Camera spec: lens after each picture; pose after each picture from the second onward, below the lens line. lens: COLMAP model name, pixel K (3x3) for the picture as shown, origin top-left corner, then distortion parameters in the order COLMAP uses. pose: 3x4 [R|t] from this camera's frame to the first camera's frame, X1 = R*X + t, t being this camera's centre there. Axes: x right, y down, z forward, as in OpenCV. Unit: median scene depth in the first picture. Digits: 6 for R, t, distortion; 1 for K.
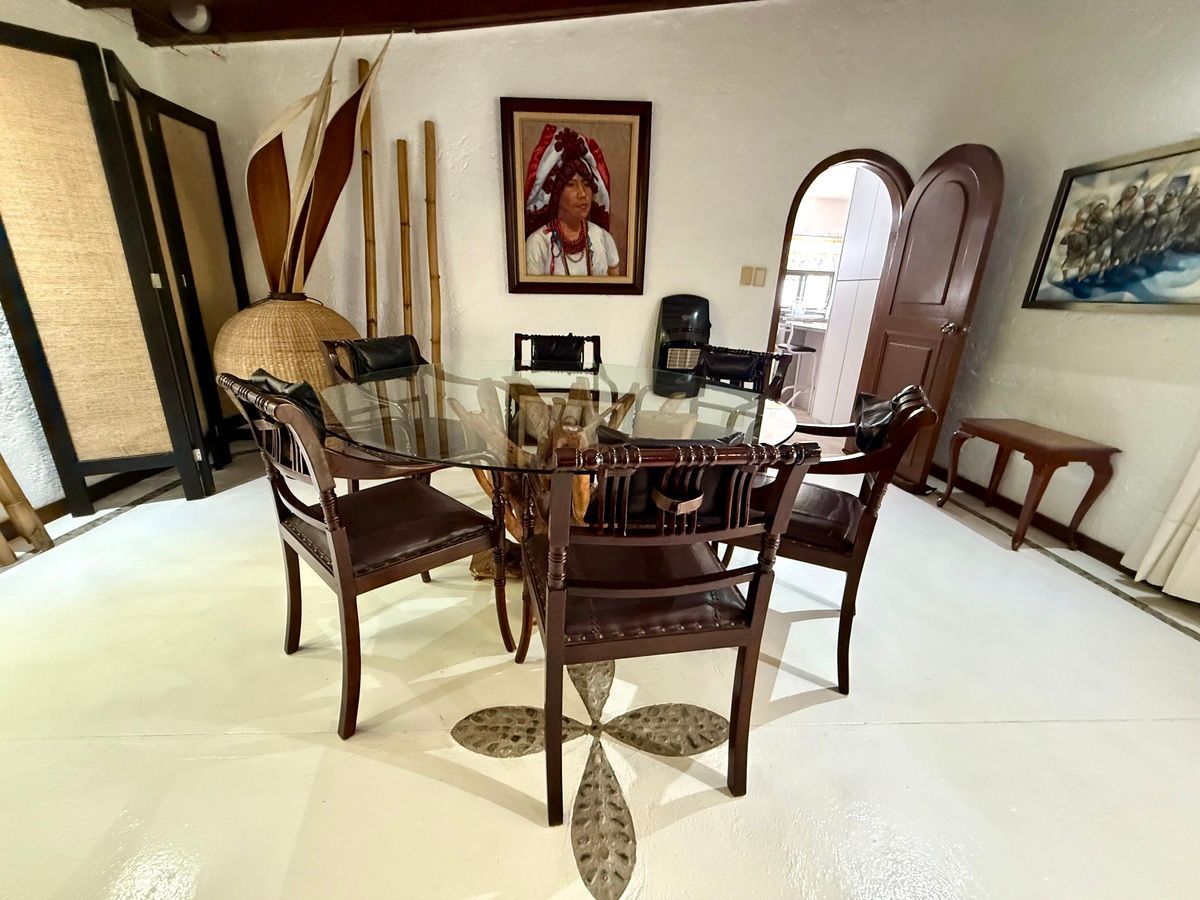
lens RADIAL K [[476.7, 0, 594.0], [0, 476.7, 452.2], [0, 0, 1]] dist [0.001578, -0.000040]
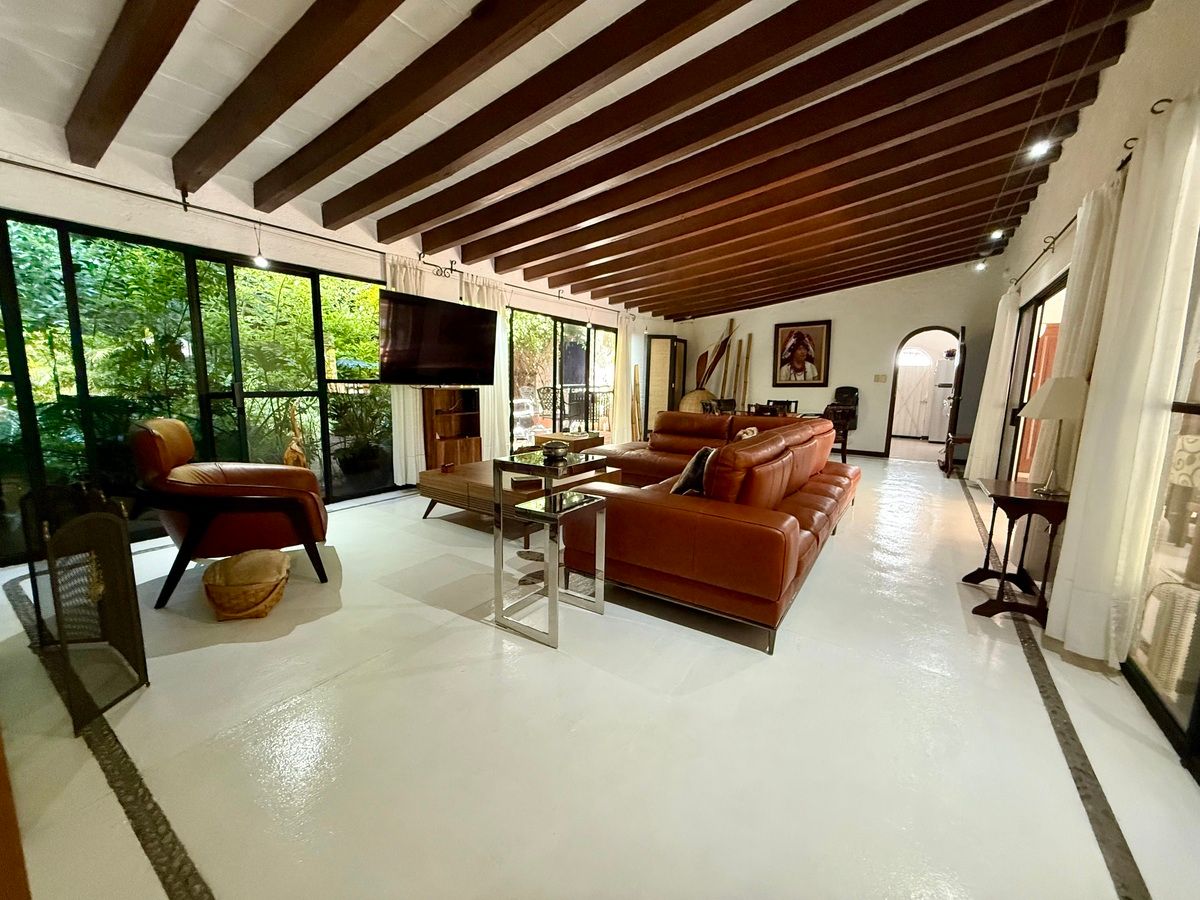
lens RADIAL K [[476.7, 0, 596.6], [0, 476.7, 453.0], [0, 0, 1]] dist [0.001578, -0.000040]
pose [[0.788185, 0.064262, -0.612074, 0.766627], [-0.184337, 0.973525, -0.135165, 0.618481], [0.587184, 0.219363, 0.779163, -1.722450]]
